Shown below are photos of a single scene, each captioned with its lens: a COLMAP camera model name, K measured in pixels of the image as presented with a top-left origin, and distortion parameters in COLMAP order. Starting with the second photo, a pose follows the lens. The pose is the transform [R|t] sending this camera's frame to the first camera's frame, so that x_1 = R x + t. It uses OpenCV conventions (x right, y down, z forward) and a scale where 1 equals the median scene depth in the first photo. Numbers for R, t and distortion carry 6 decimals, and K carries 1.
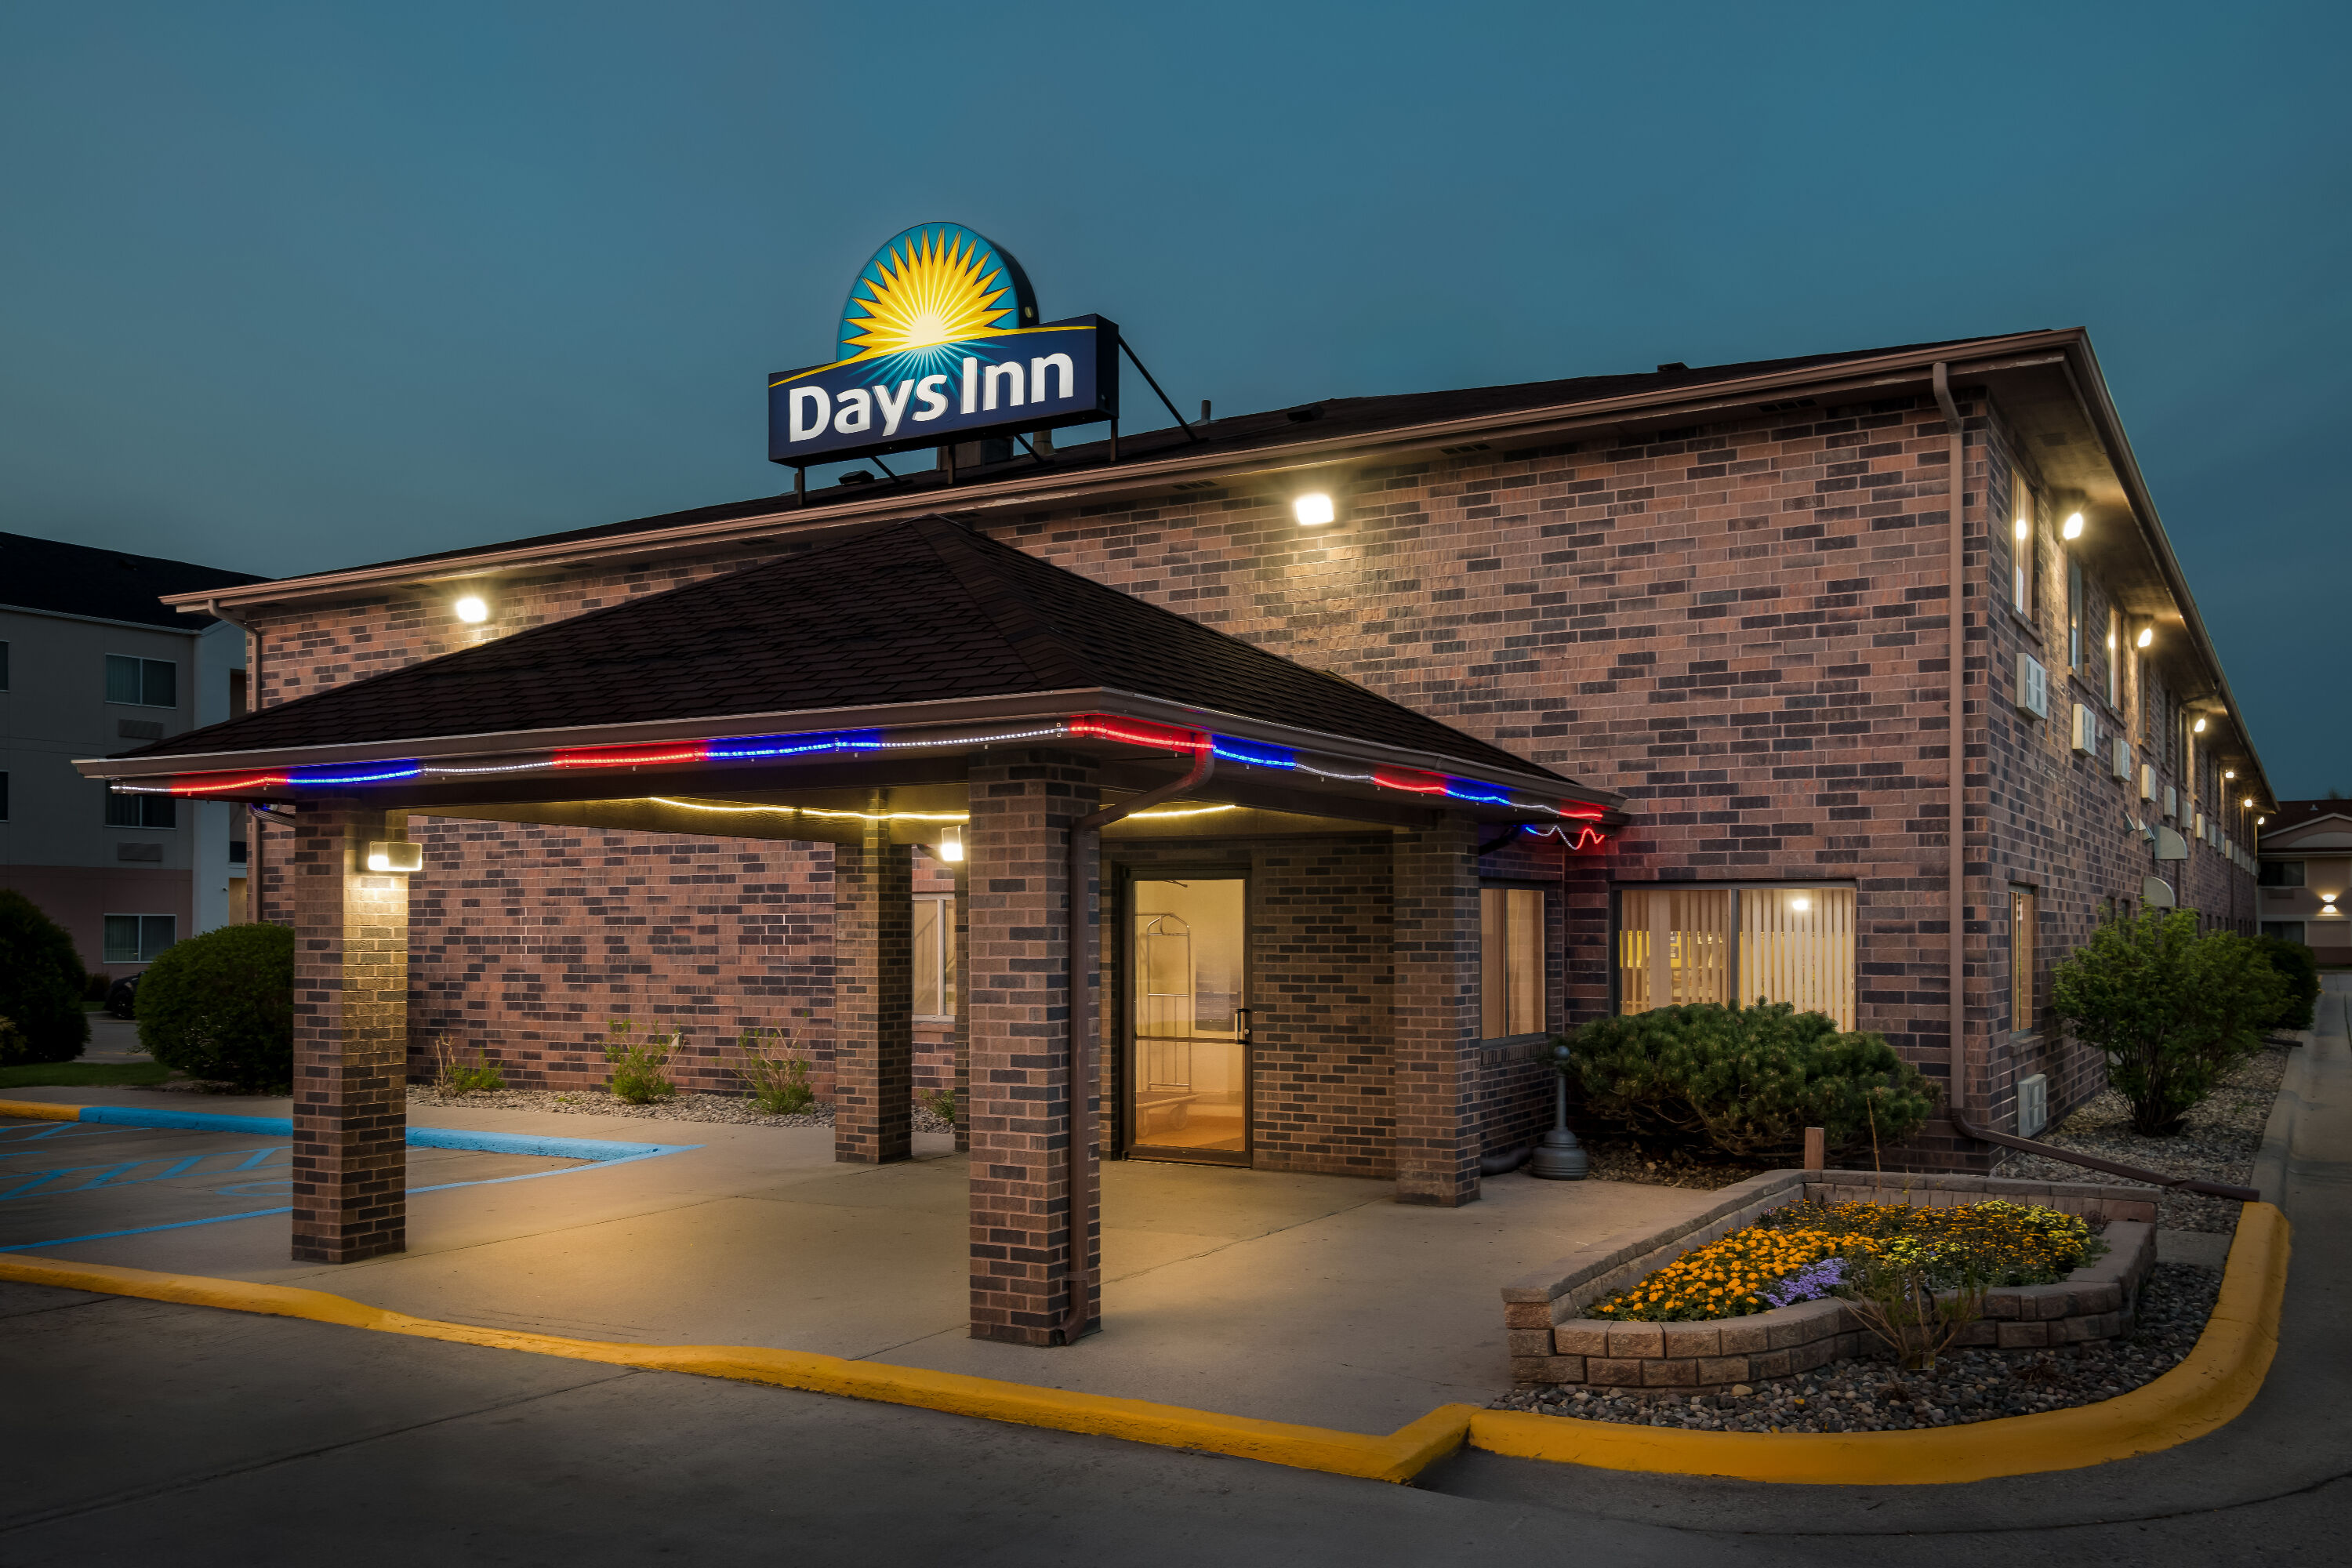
lens RADIAL K [[1993.0, 0, 1176.1], [0, 1993.0, 781.4], [0, 0, 1]] dist [0.043862, 0.011230]
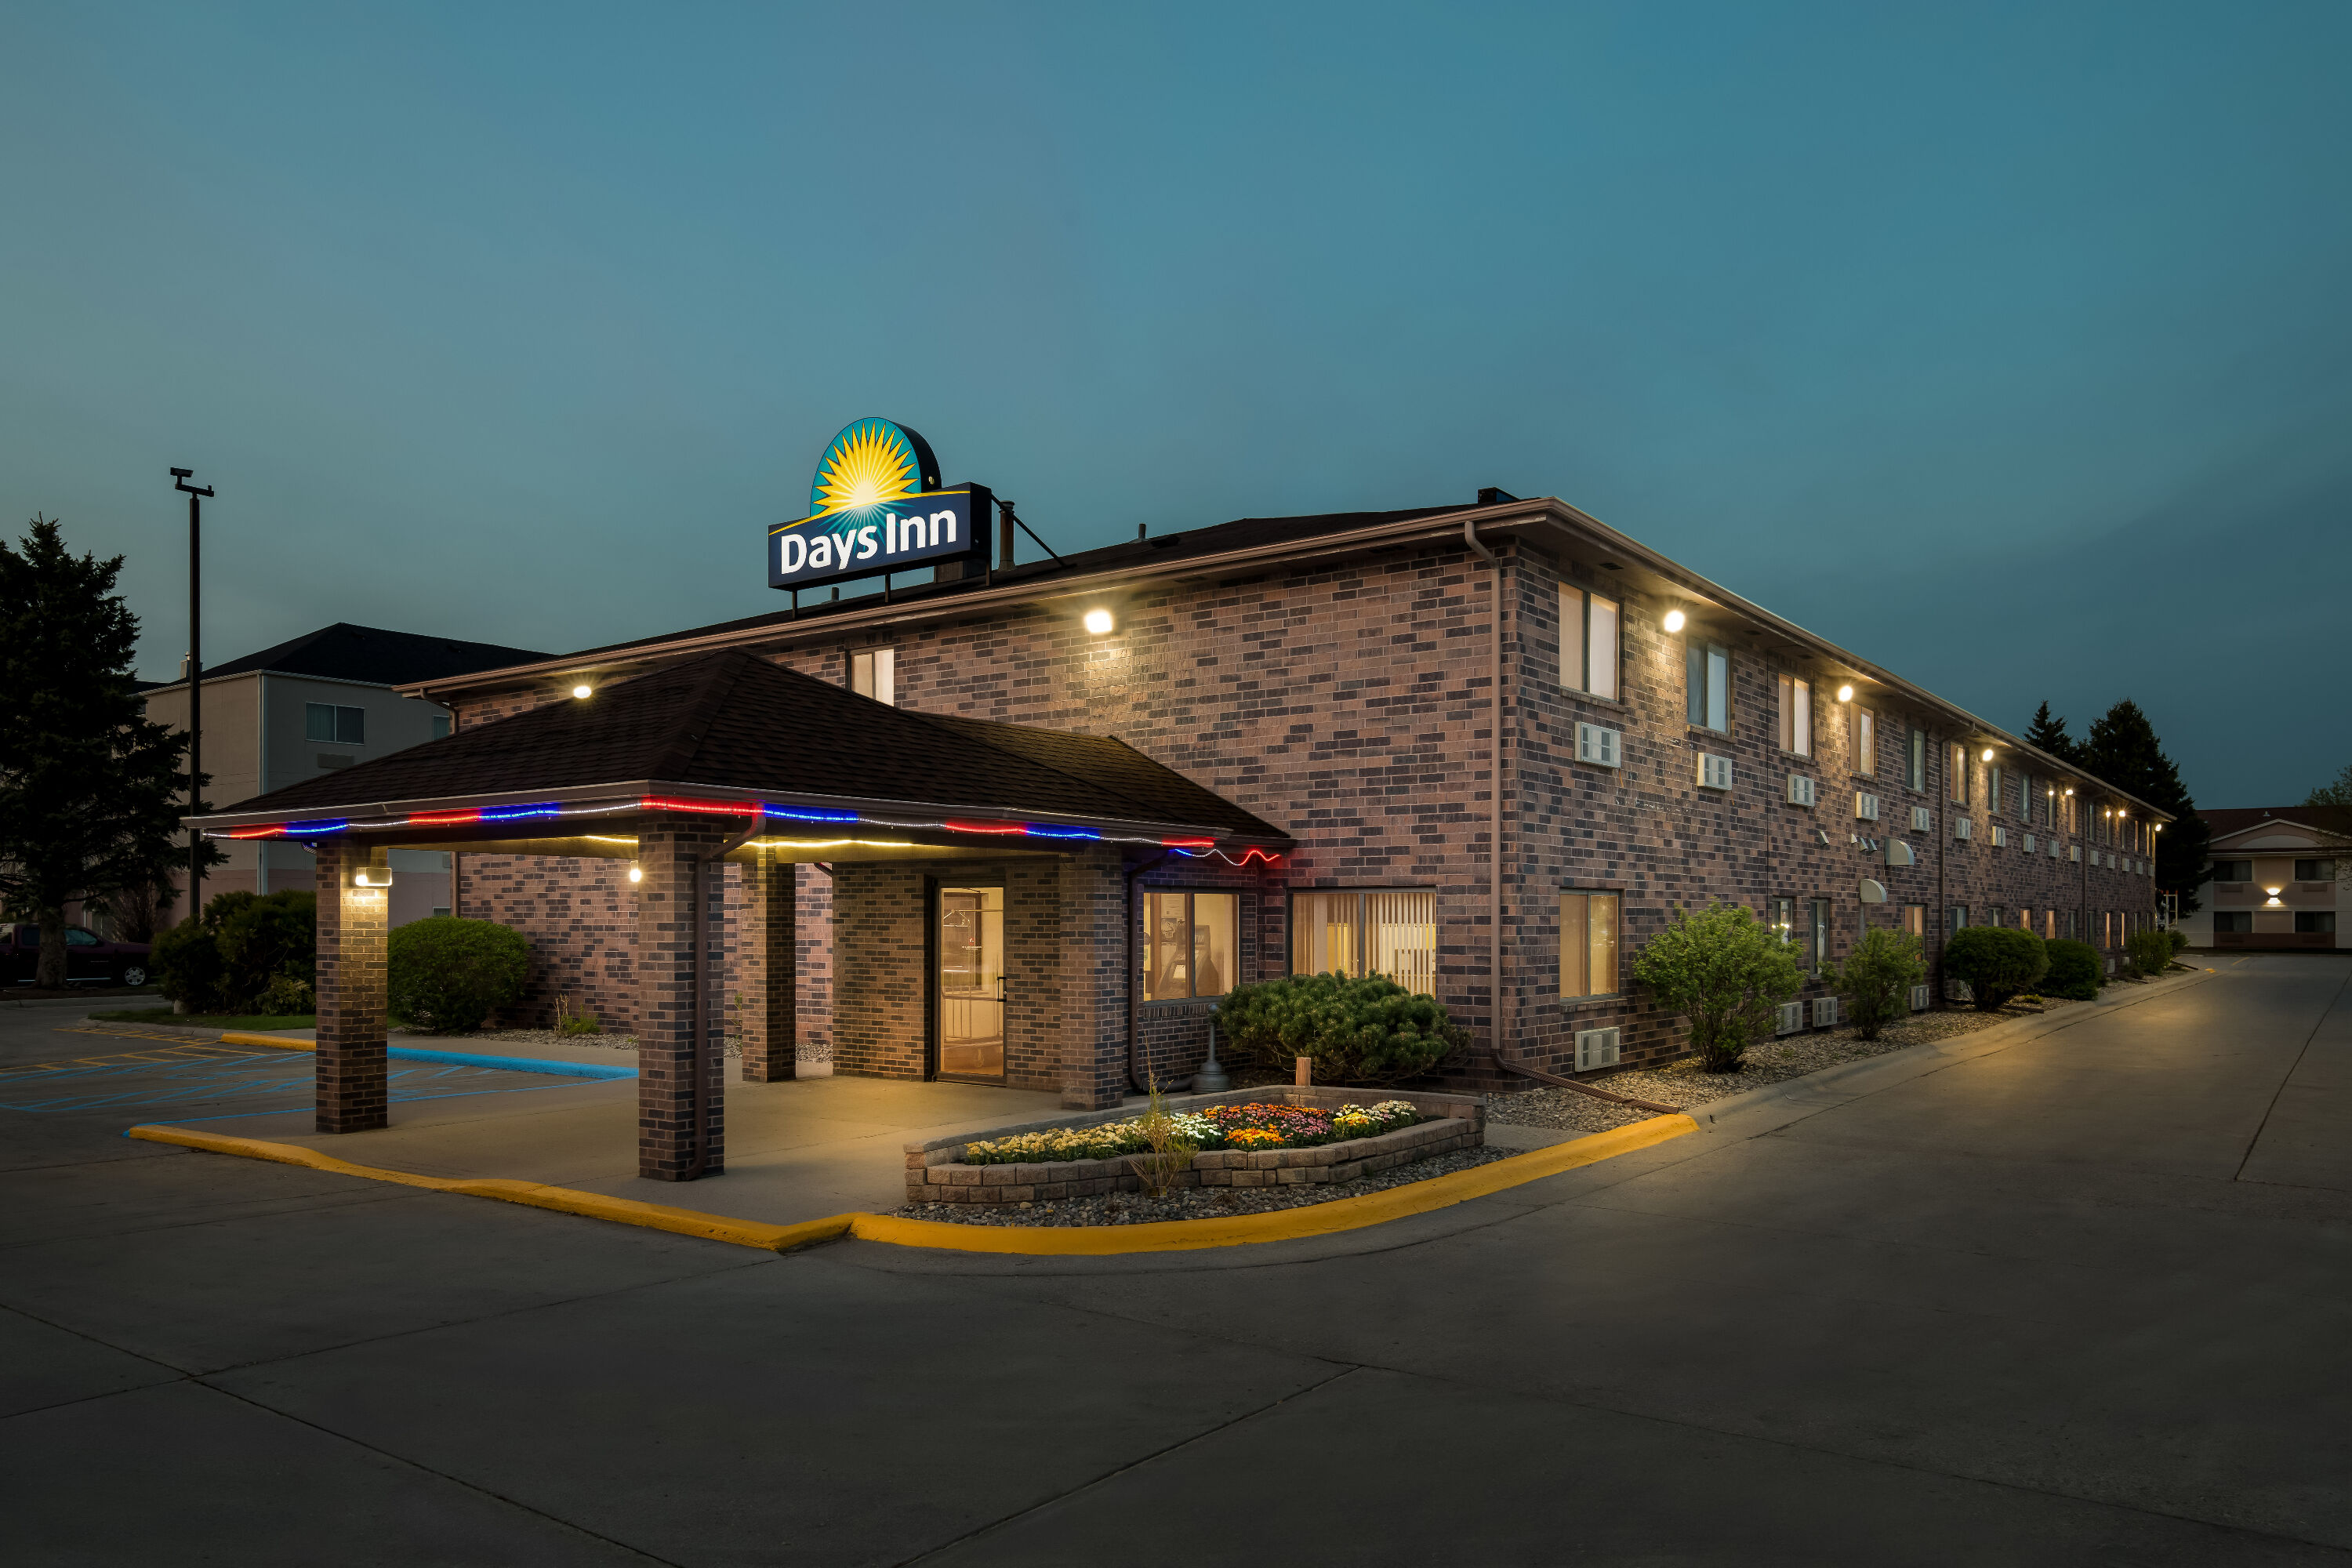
lens RADIAL K [[1647.1, 0, 1176.2], [0, 1647.1, 796.8], [0, 0, 1]] dist [0.030320, -0.000761]
pose [[0.993876, -0.007837, -0.110226, 0.283558], [0.007915, 0.999969, 0.000272, -0.015414], [0.110220, -0.001143, 0.993907, -0.166947]]
